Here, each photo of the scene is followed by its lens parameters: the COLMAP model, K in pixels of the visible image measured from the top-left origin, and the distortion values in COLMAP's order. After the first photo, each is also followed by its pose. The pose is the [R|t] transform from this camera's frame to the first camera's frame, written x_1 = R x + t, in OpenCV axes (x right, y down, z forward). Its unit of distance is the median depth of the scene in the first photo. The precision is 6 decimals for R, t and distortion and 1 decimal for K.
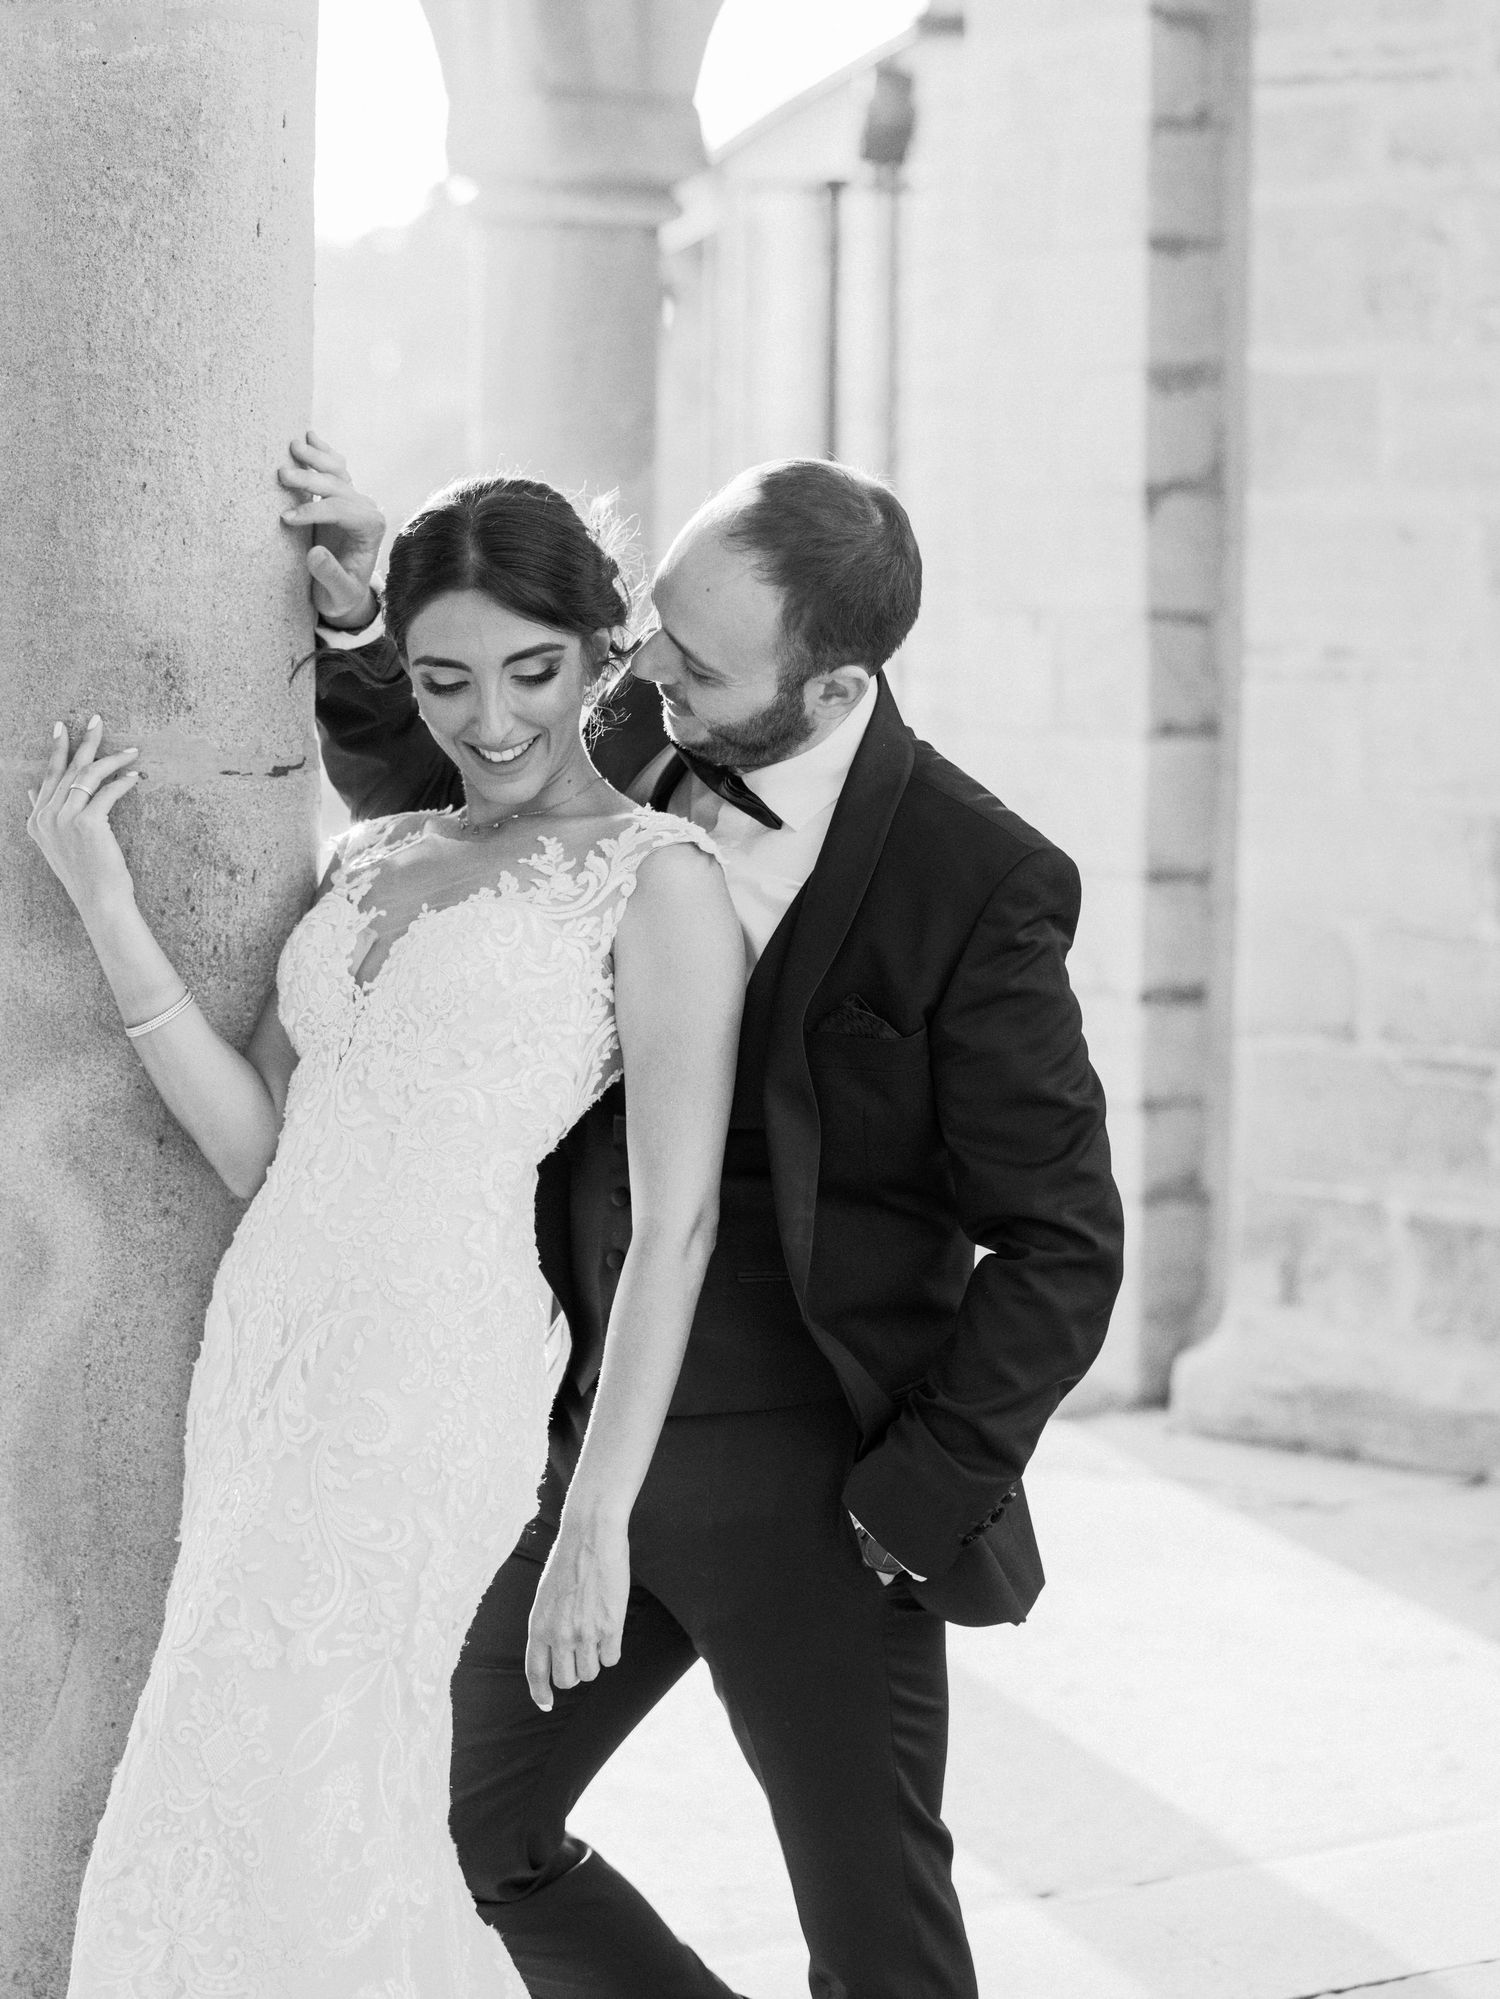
lens RADIAL K [[4886.3, 0, 607.0], [0, 4886.3, 676.1], [0, 0, 1]] dist [0.092658, -0.275944]
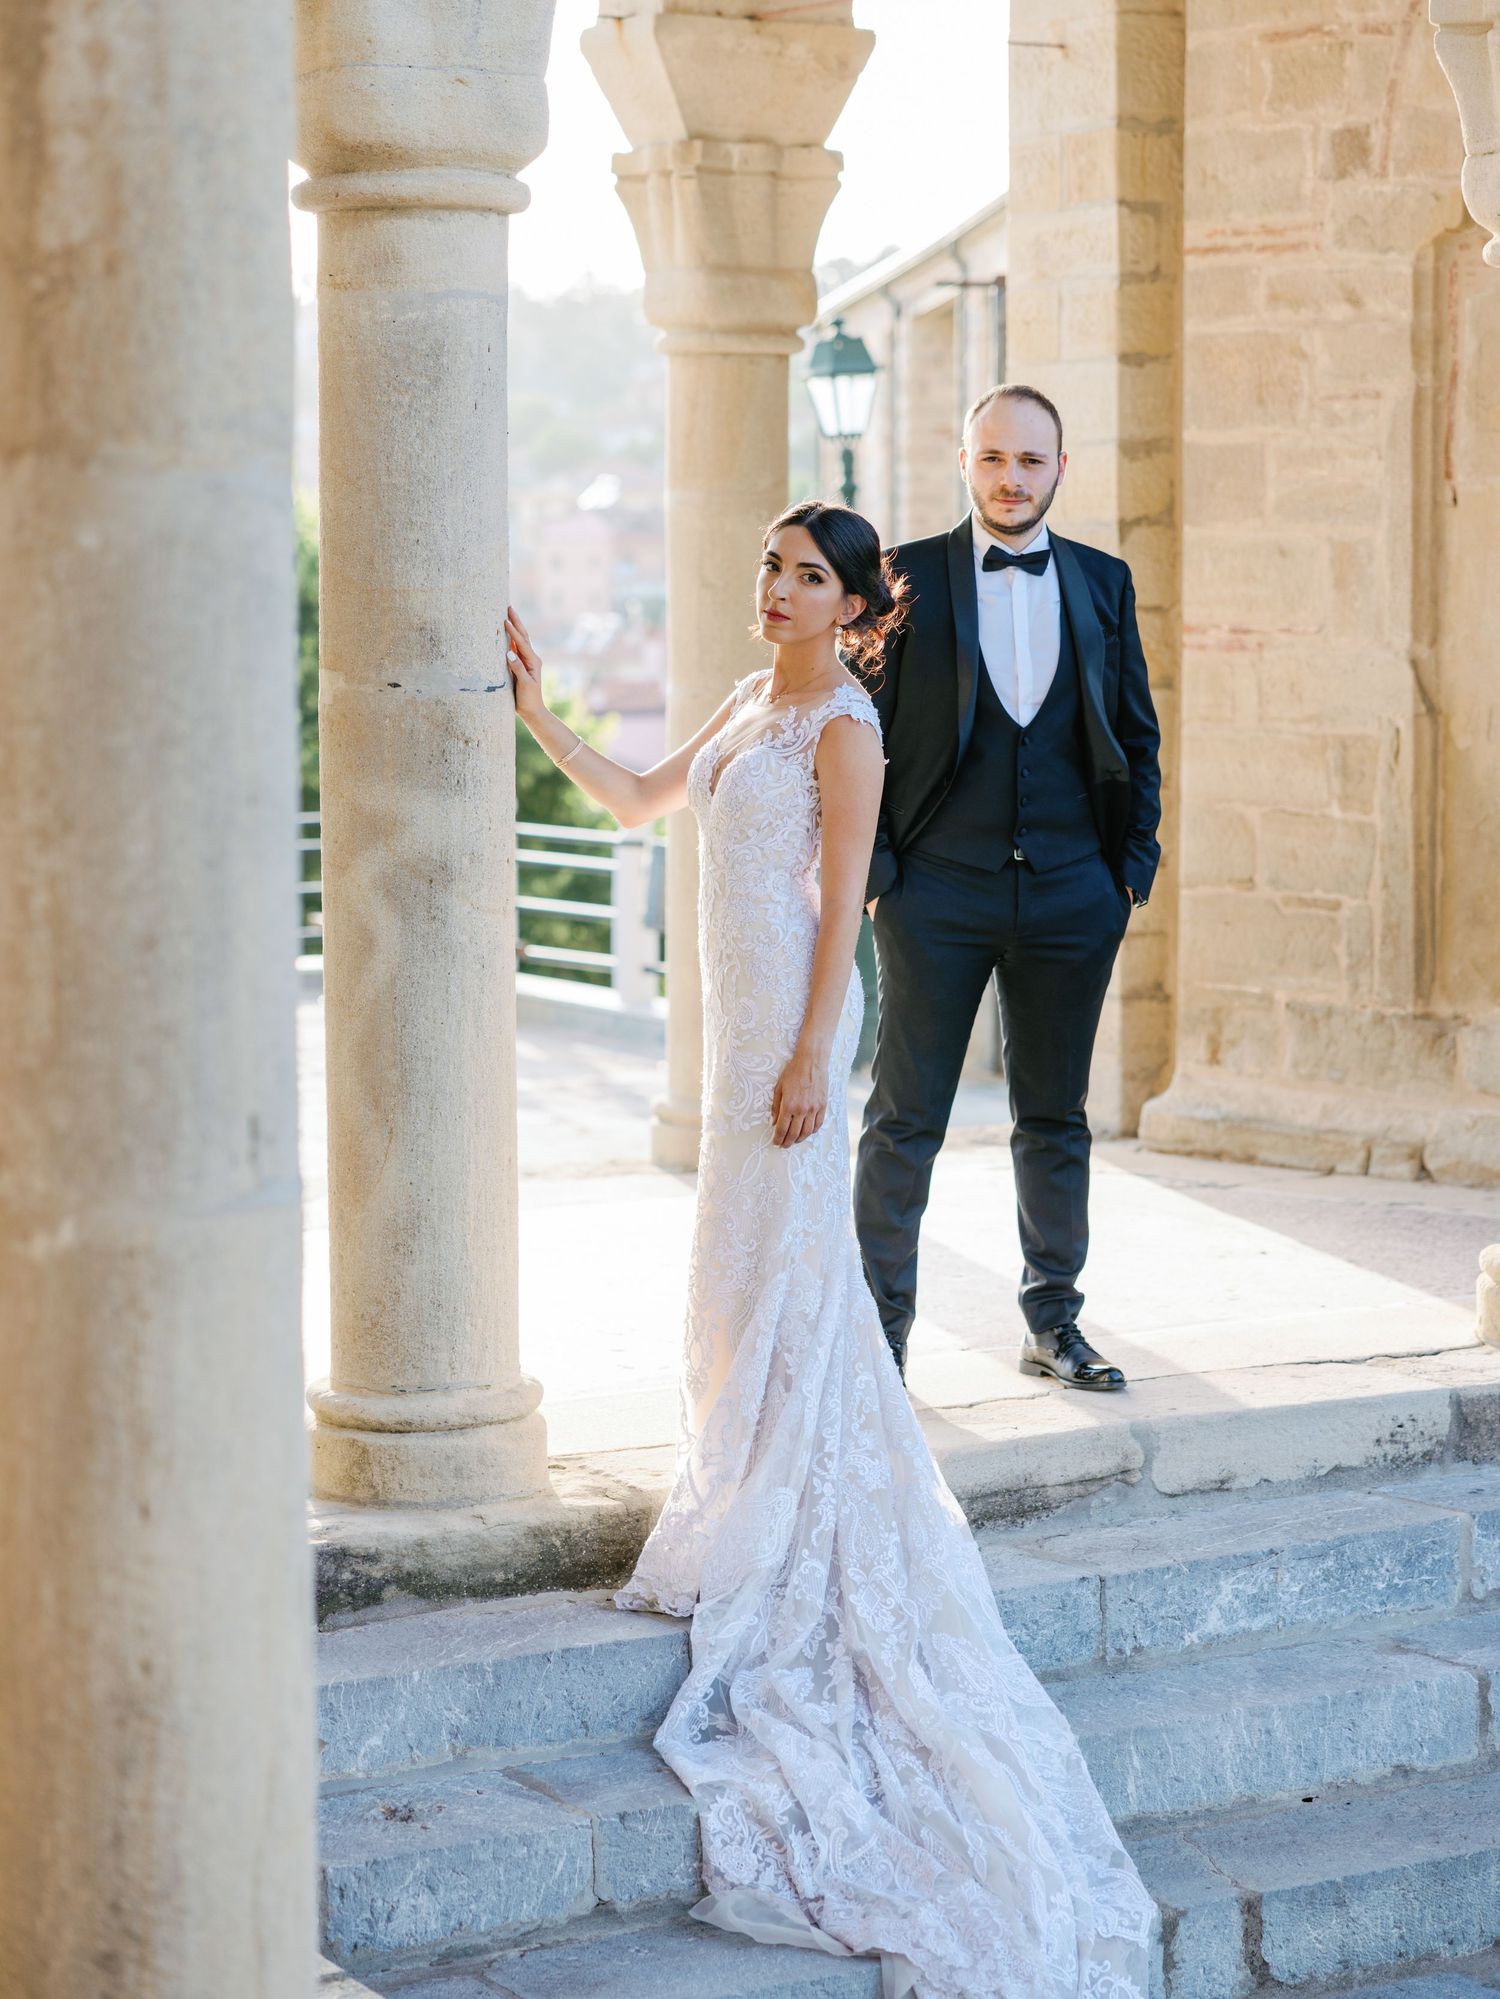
lens RADIAL K [[4326.1, 0, 744.9], [0, 4326.1, 829.7], [0, 0, 1]] dist [0.031725, 0.054798]
pose [[0.999189, -0.010914, -0.038749, 0.098552], [0.012256, 0.999327, 0.034578, 0.017318], [0.038345, -0.035025, 0.998651, -0.698665]]
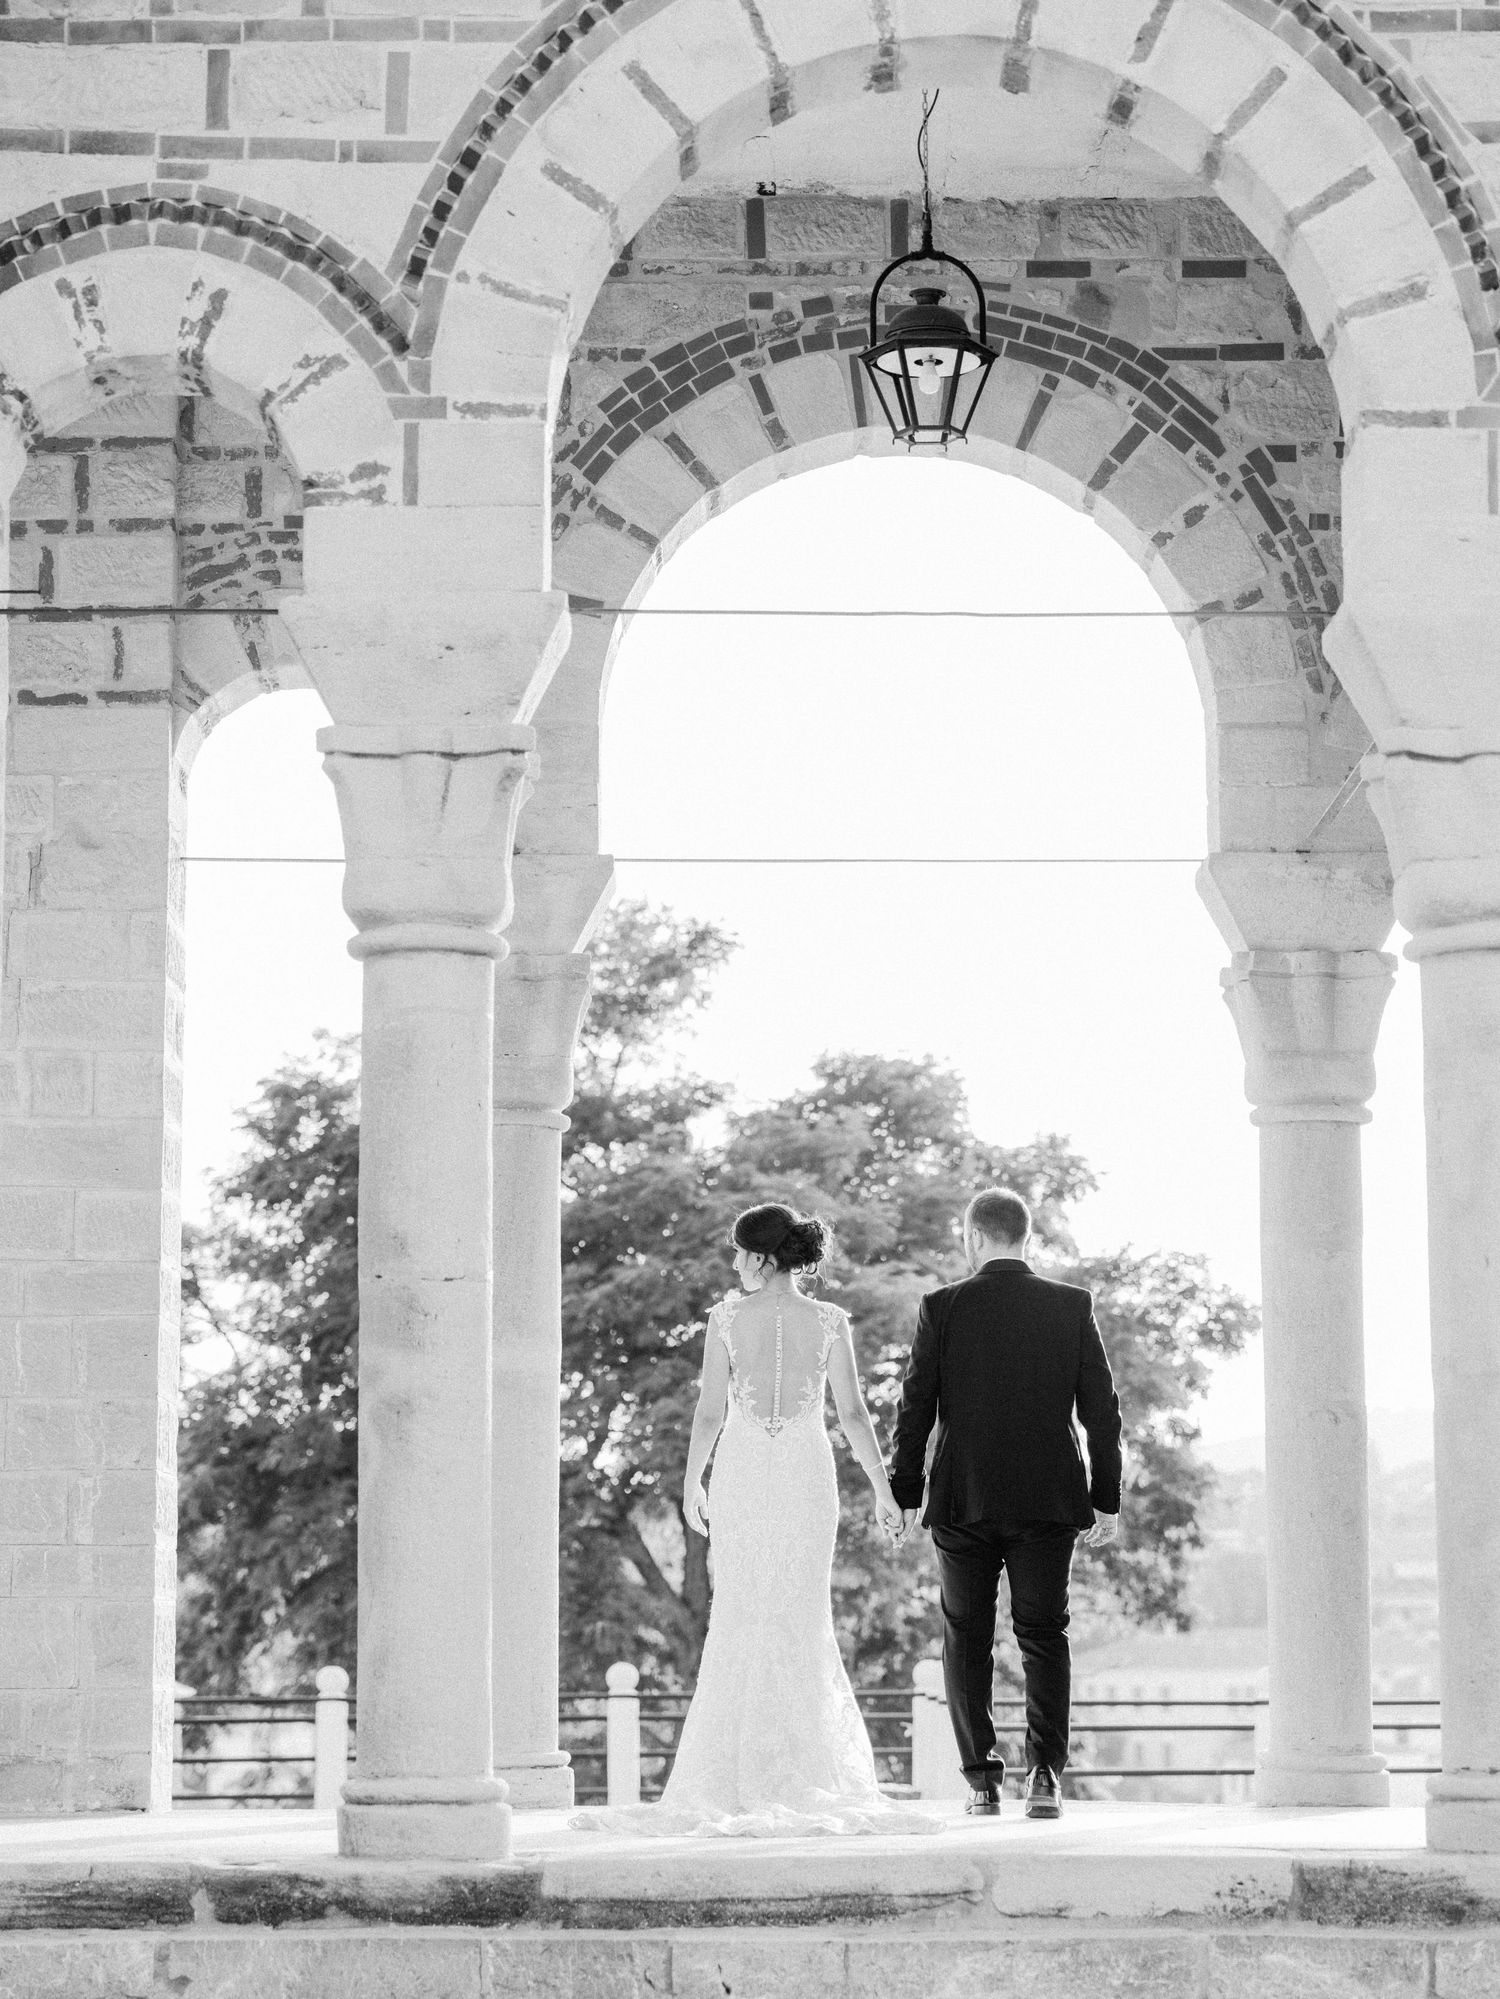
lens RADIAL K [[4317.3, 0, 741.7], [0, 4317.3, 1038.1], [0, 0, 1]] dist [0.030918, 0.050494]
pose [[0.841976, -0.083859, -0.532957, 1.389512], [-0.002547, 0.987217, -0.159360, 0.274772], [0.539508, 0.135535, 0.831000, -0.952039]]
